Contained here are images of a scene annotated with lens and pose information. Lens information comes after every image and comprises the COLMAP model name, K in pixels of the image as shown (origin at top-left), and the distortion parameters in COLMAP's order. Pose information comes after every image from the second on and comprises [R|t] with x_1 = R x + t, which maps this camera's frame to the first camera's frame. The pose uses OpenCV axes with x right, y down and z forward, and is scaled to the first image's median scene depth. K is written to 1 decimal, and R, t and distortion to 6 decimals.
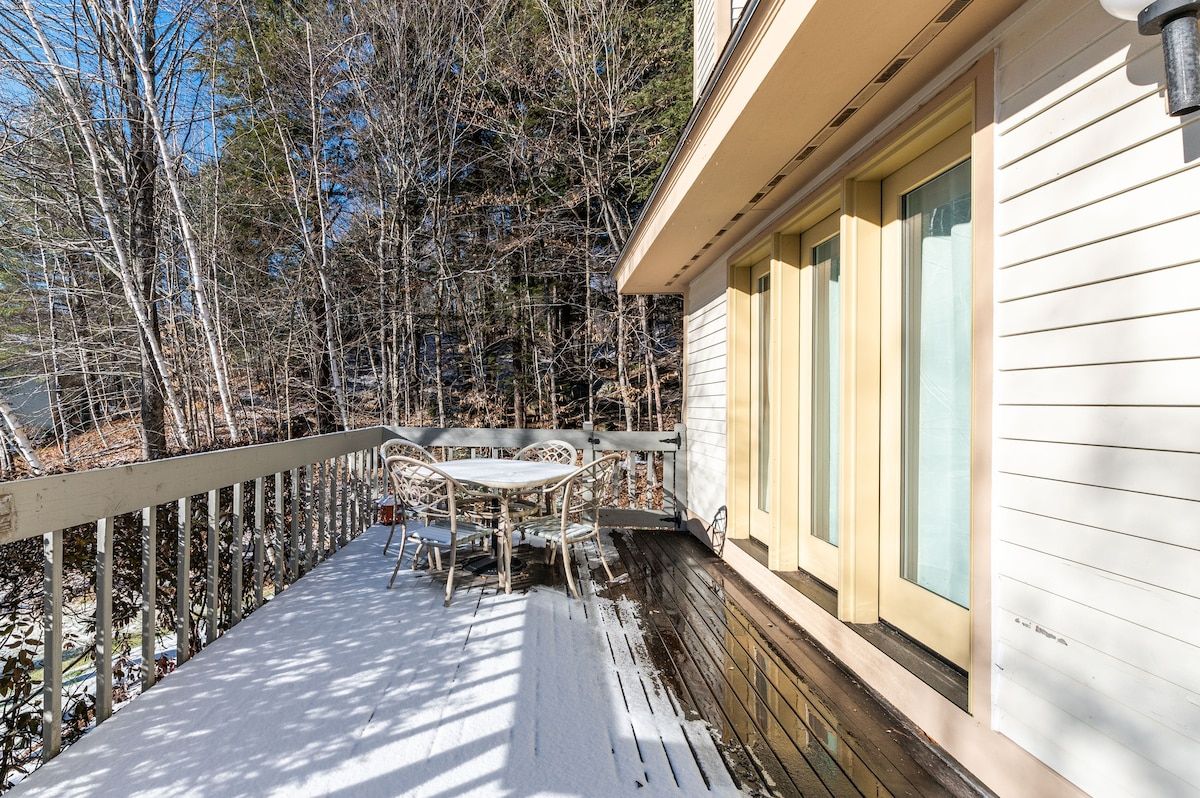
lens RADIAL K [[583.4, 0, 600.0], [0, 583.4, 399.0], [0, 0, 1]] dist [-0.018806, -0.000124]
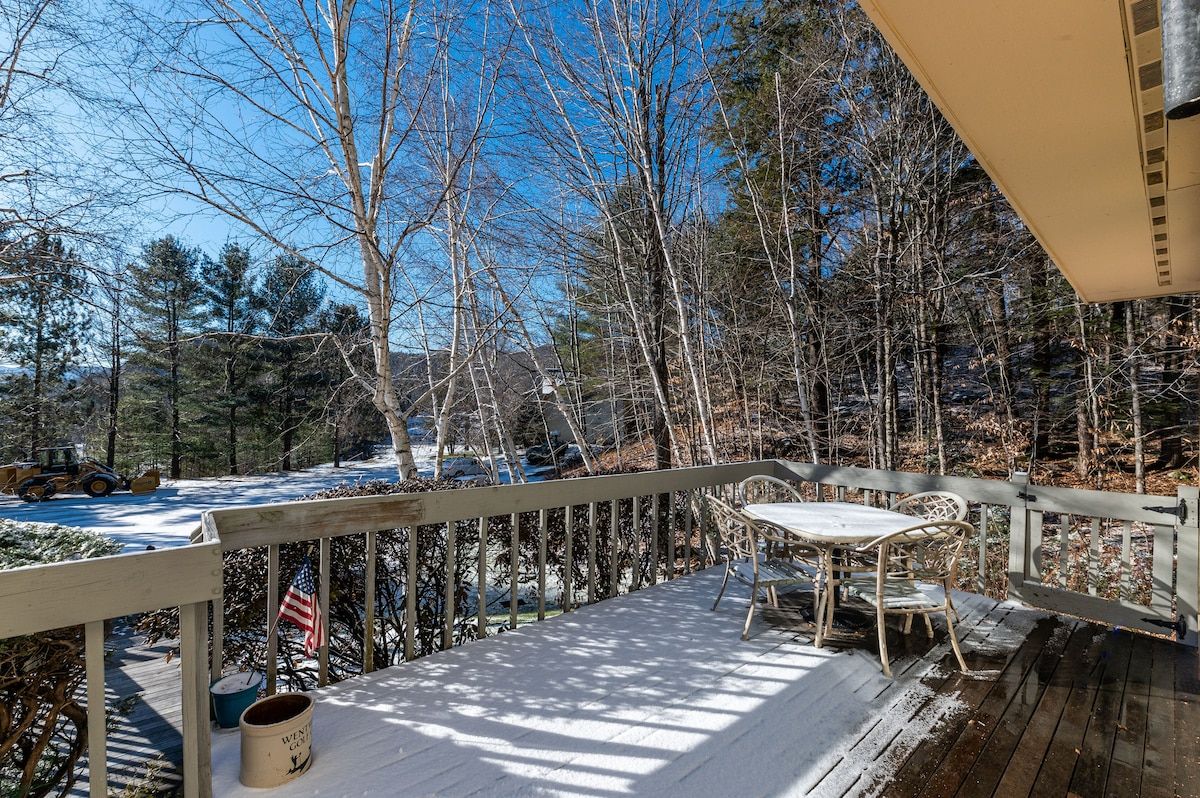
lens RADIAL K [[603.3, 0, 602.2], [0, 603.3, 416.2], [0, 0, 1]] dist [-0.002087, -0.000499]
pose [[0.672601, 0.020722, -0.739715, 0.323770], [-0.019870, 0.999753, 0.009940, -0.054662], [0.739739, 0.008012, 0.672846, 0.043359]]
